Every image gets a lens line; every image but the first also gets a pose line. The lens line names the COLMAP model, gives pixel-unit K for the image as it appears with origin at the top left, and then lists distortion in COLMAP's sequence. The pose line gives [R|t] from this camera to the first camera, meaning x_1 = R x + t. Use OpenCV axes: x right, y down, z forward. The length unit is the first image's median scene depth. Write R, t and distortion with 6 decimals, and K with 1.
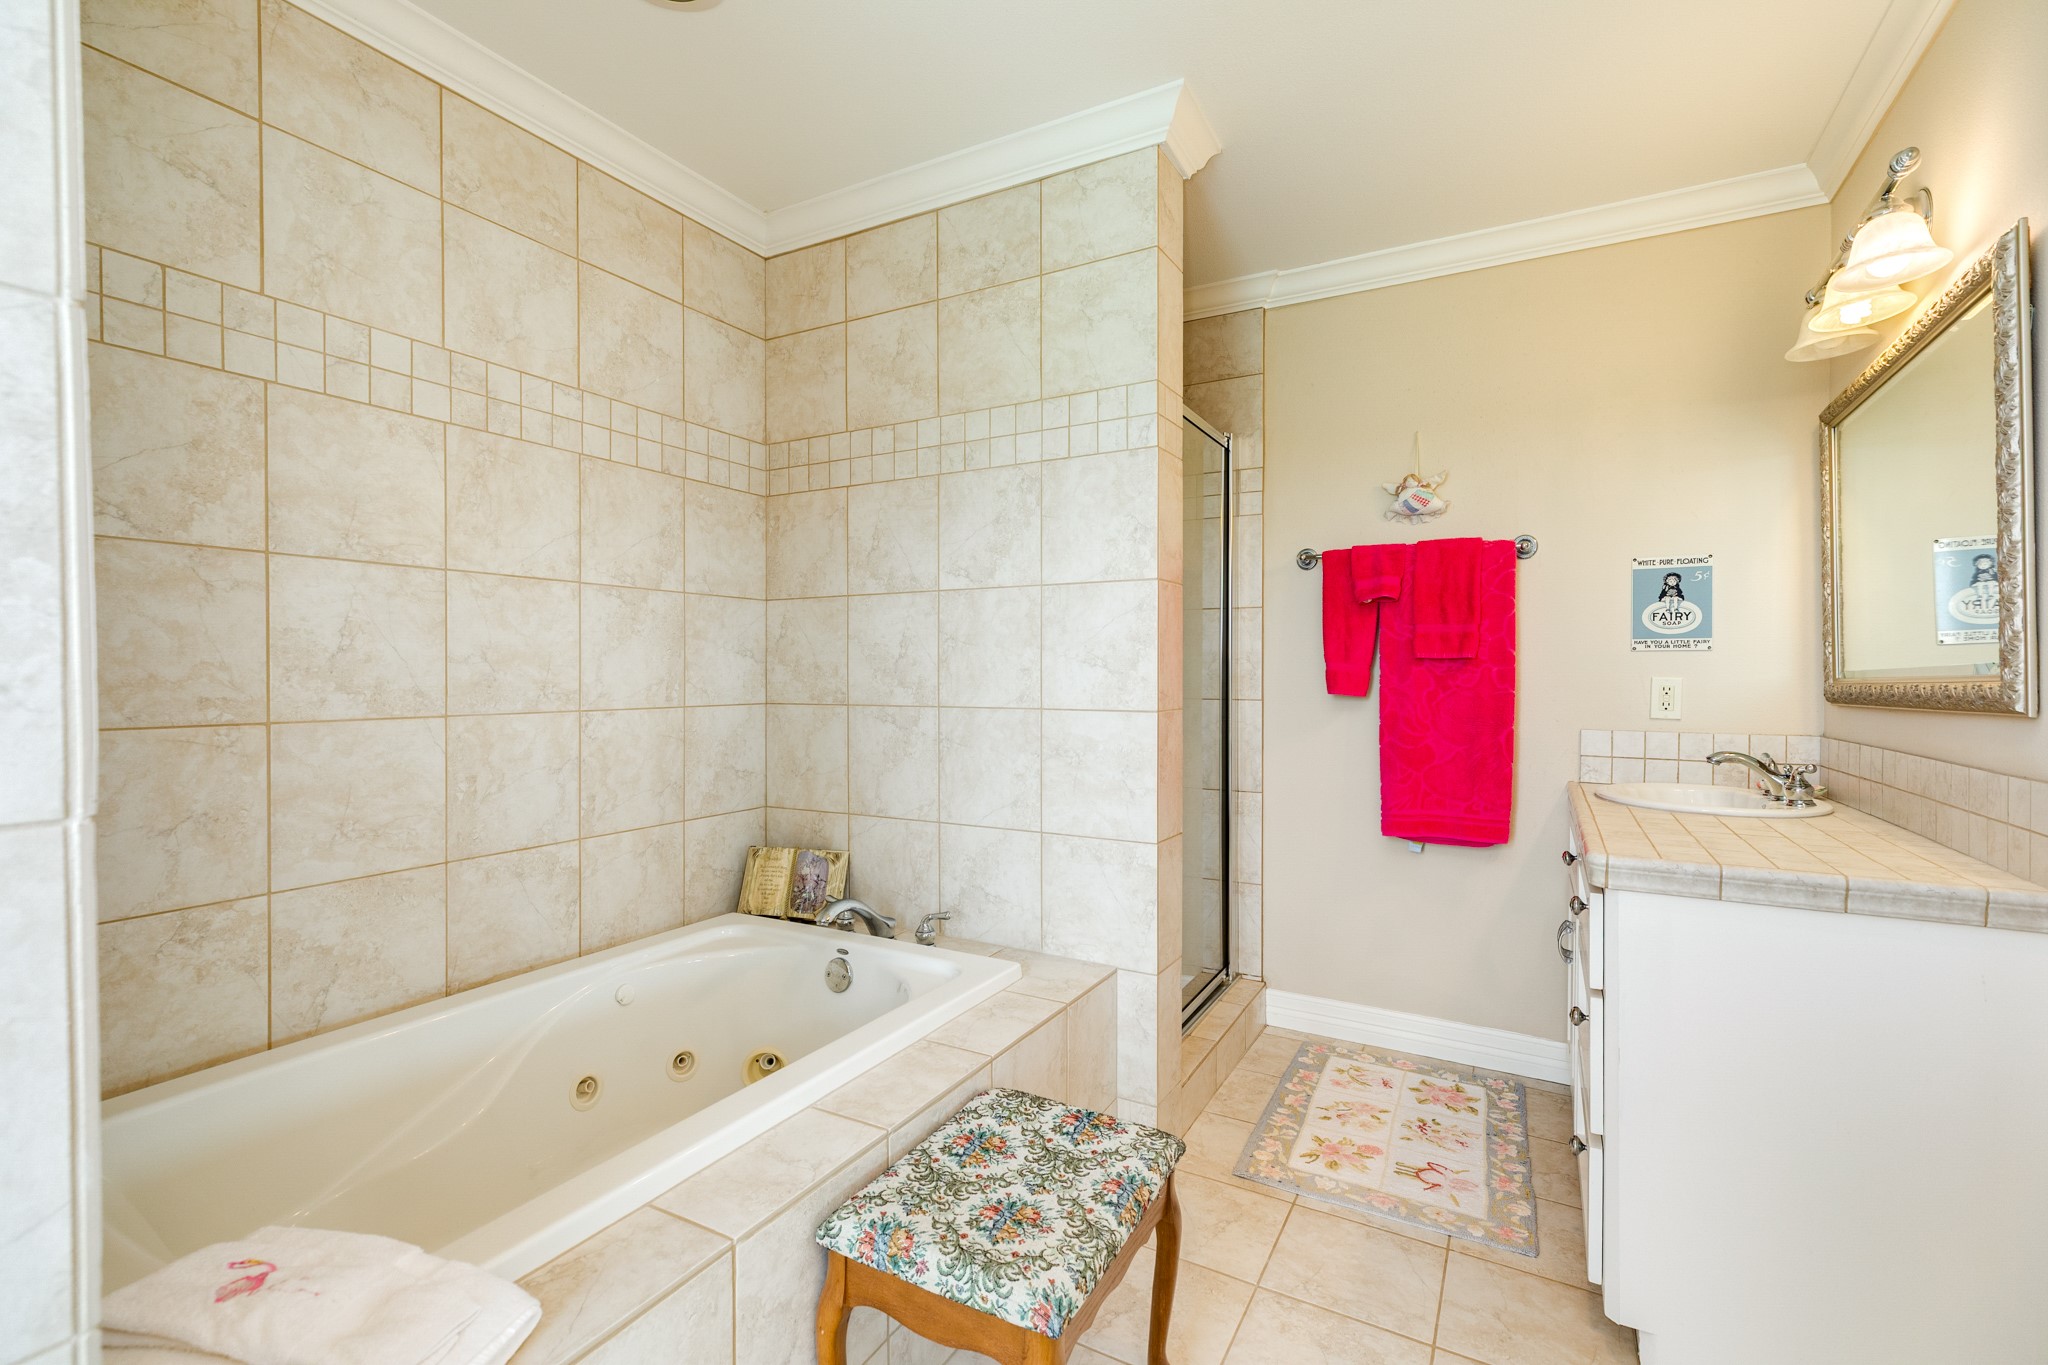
lens RADIAL K [[921.4, 0, 1013.3], [0, 921.4, 684.8], [0, 0, 1]] dist [0.004394, 0.000458]
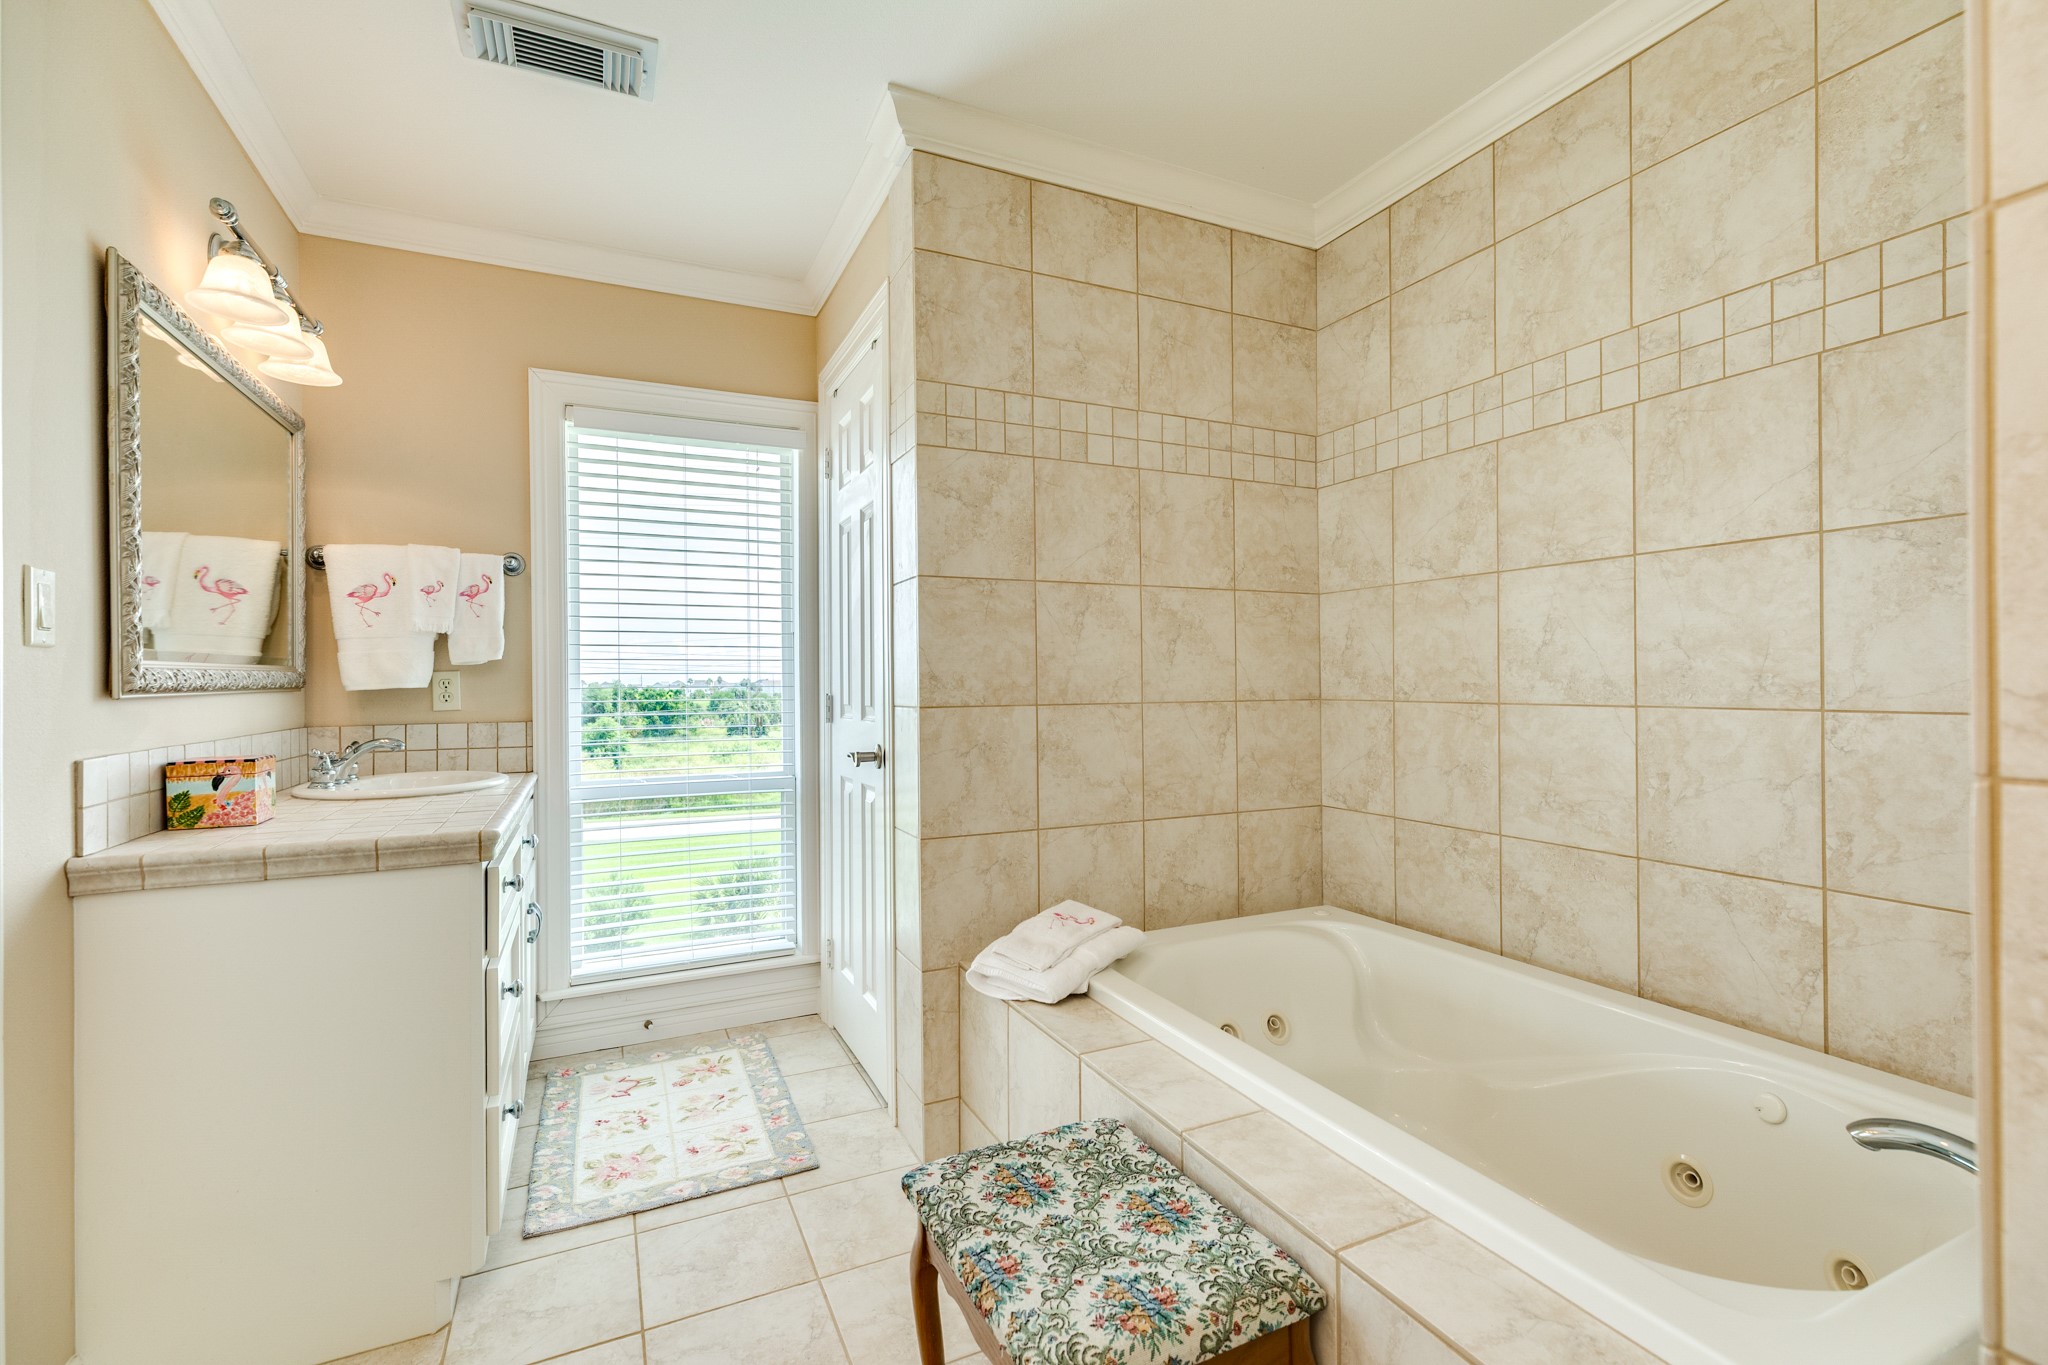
lens RADIAL K [[921.4, 0, 1021.2], [0, 921.4, 676.5], [0, 0, 1]] dist [0.004394, 0.000458]
pose [[-0.586451, 0.002966, -0.809980, 0.569673], [0.000661, 0.999995, 0.003183, -0.000733], [0.809985, 0.001331, -0.586450, 1.088519]]
